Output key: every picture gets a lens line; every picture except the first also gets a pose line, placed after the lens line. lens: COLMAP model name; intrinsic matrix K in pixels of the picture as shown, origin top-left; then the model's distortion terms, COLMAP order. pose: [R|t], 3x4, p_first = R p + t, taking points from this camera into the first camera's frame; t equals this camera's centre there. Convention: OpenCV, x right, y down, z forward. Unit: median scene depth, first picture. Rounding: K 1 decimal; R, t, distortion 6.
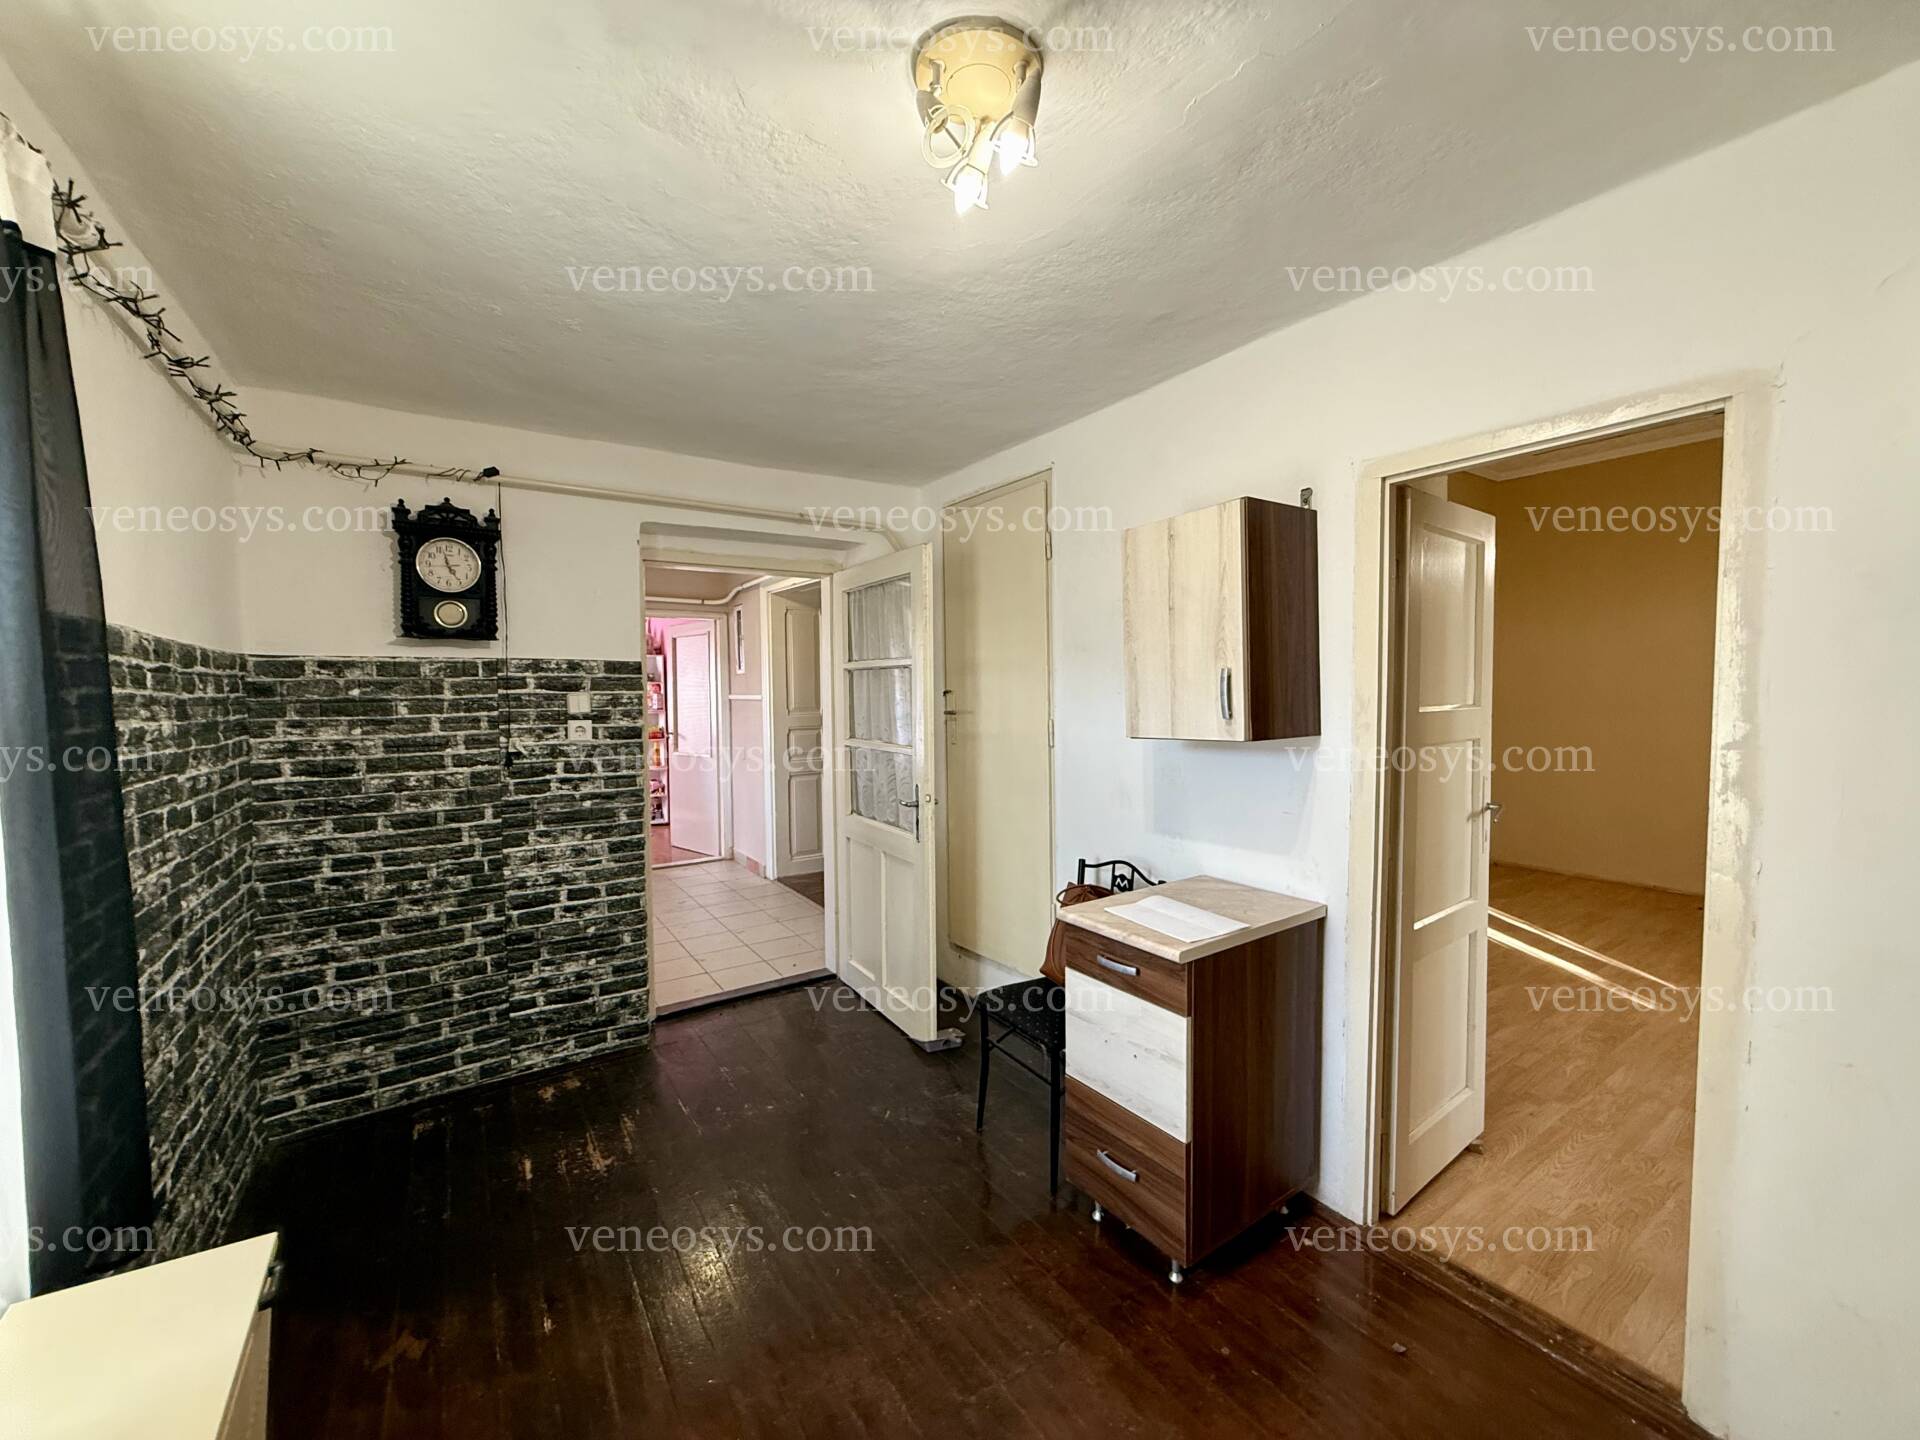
lens RADIAL K [[766.8, 0, 949.6], [0, 766.8, 720.8], [0, 0, 1]] dist [0.001852, 0.000072]
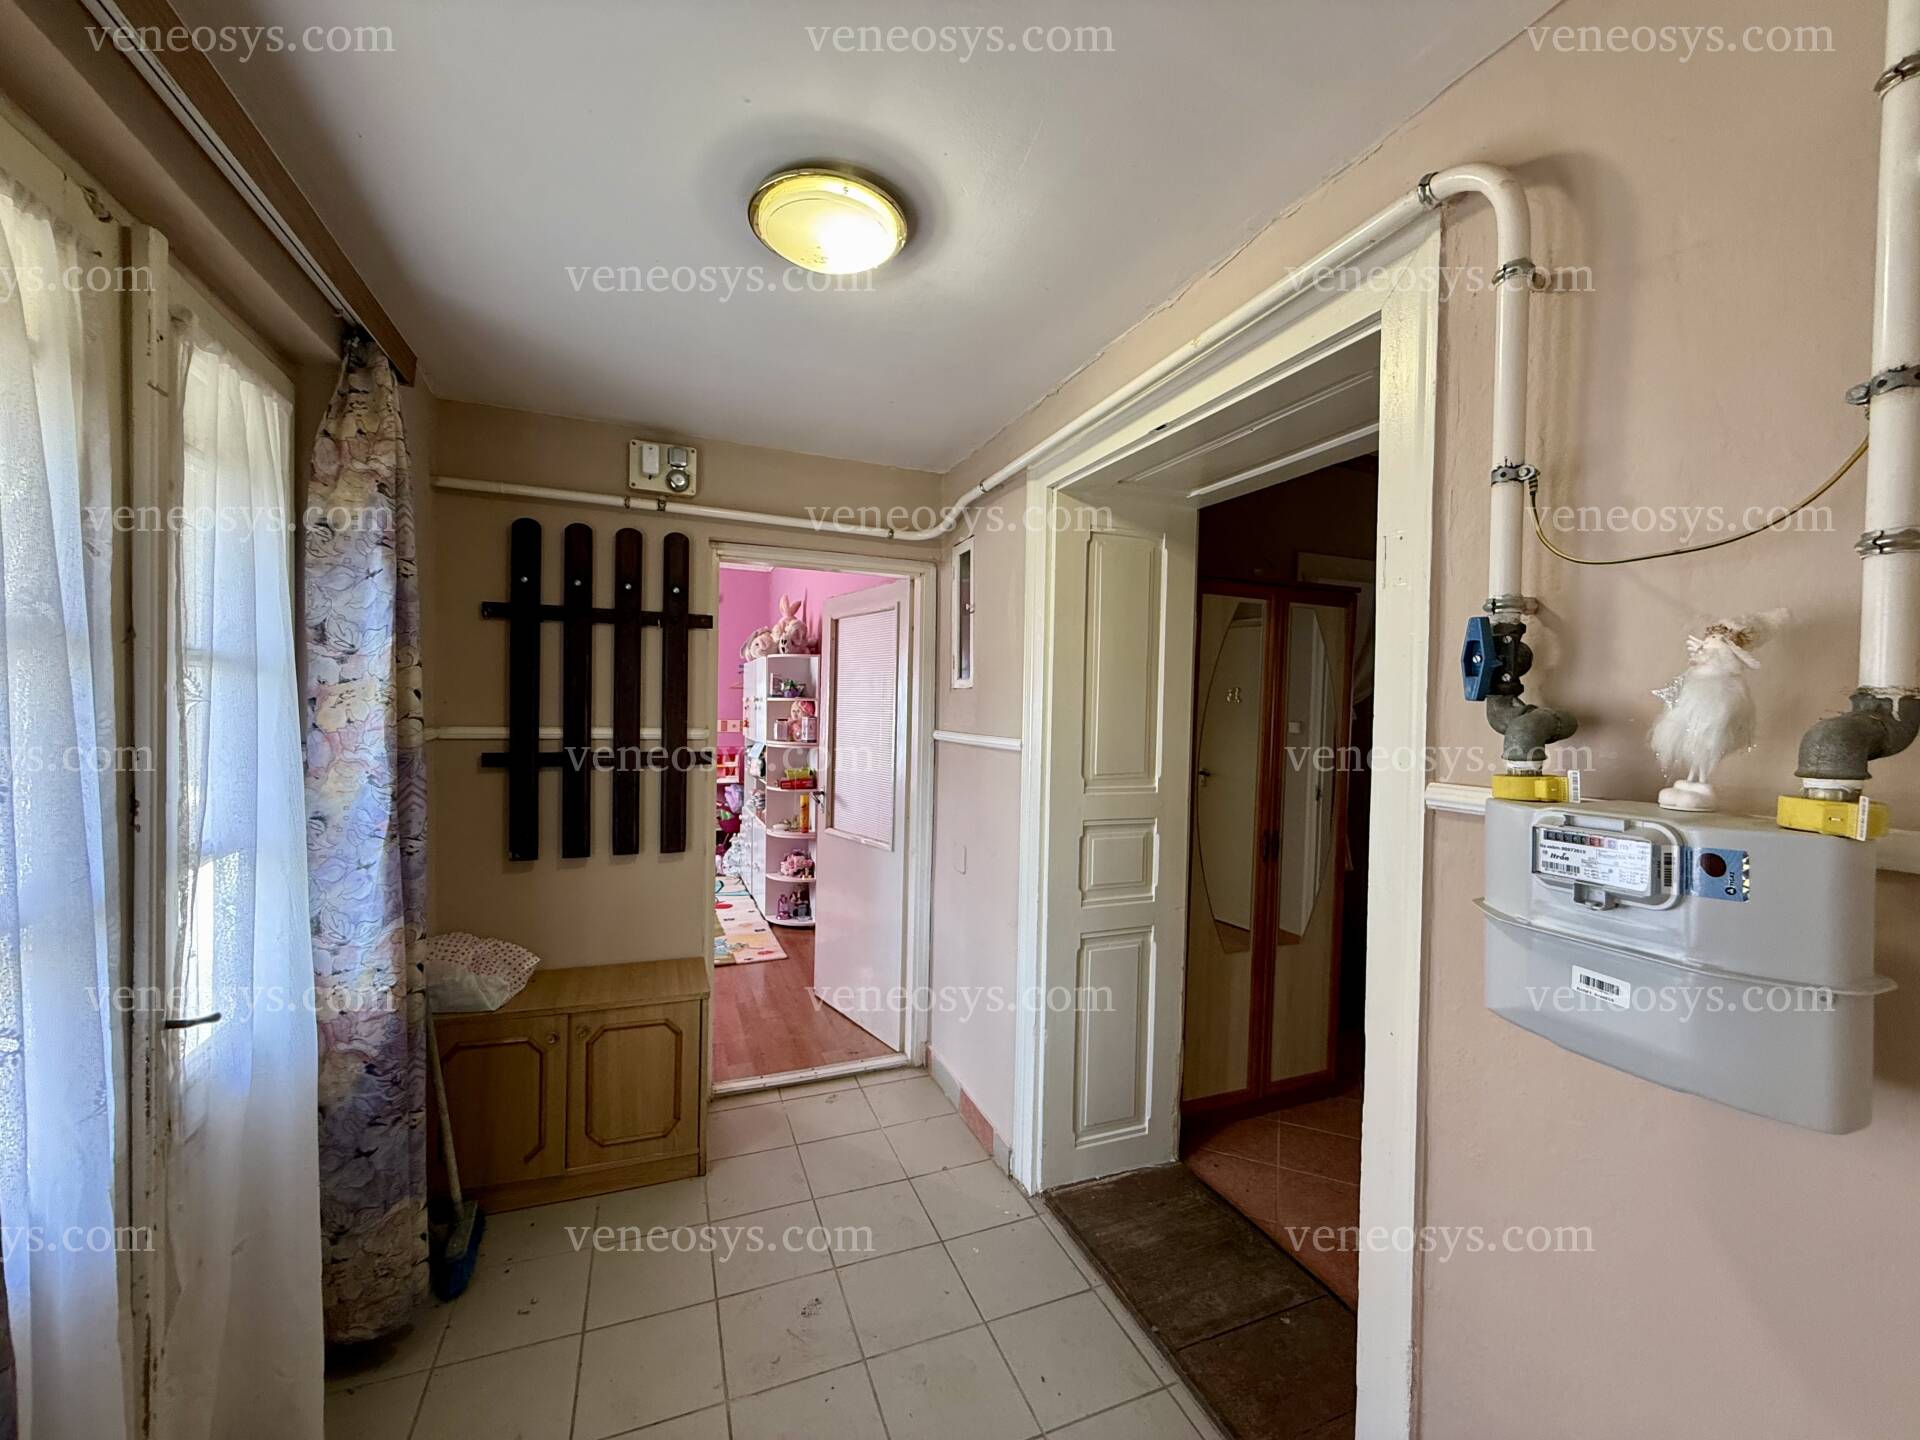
lens RADIAL K [[766.8, 0, 960.1], [0, 766.8, 721.4], [0, 0, 1]] dist [0.001852, 0.000072]
pose [[0.979762, 0.033752, -0.197300, -0.182045], [-0.037605, 0.999168, -0.015812, -0.033167], [0.196602, 0.022911, 0.980216, 0.544571]]
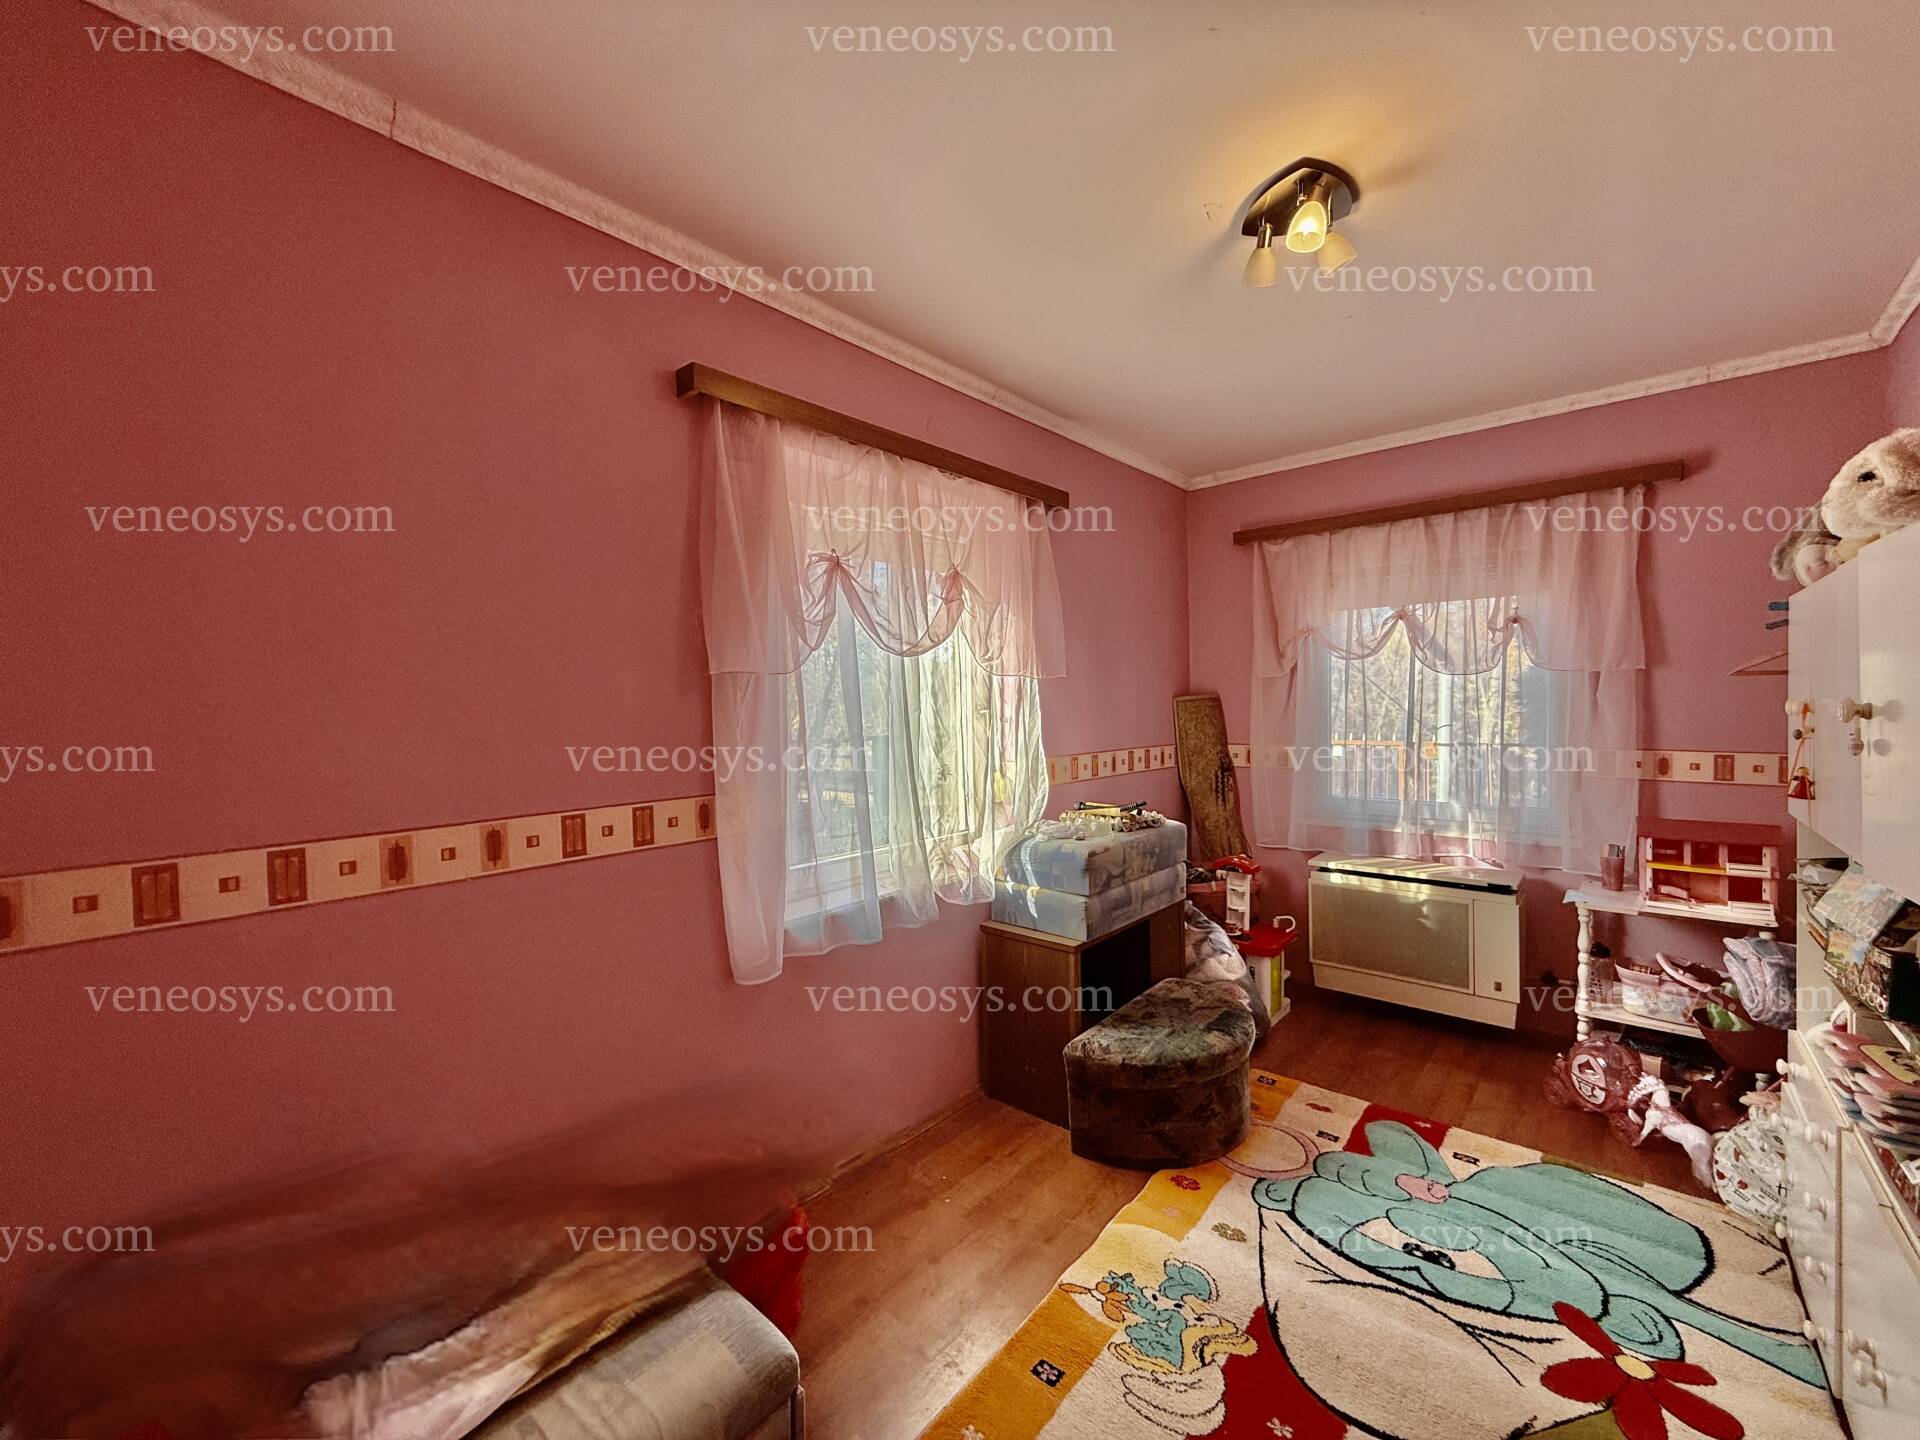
lens RADIAL K [[766.8, 0, 959.5], [0, 766.8, 721.7], [0, 0, 1]] dist [0.001852, 0.000072]
pose [[0.265650, 0.023345, -0.963787, -0.282652], [-0.026790, 0.999499, 0.016826, -0.041157], [0.963697, 0.021350, 0.266143, 0.741789]]
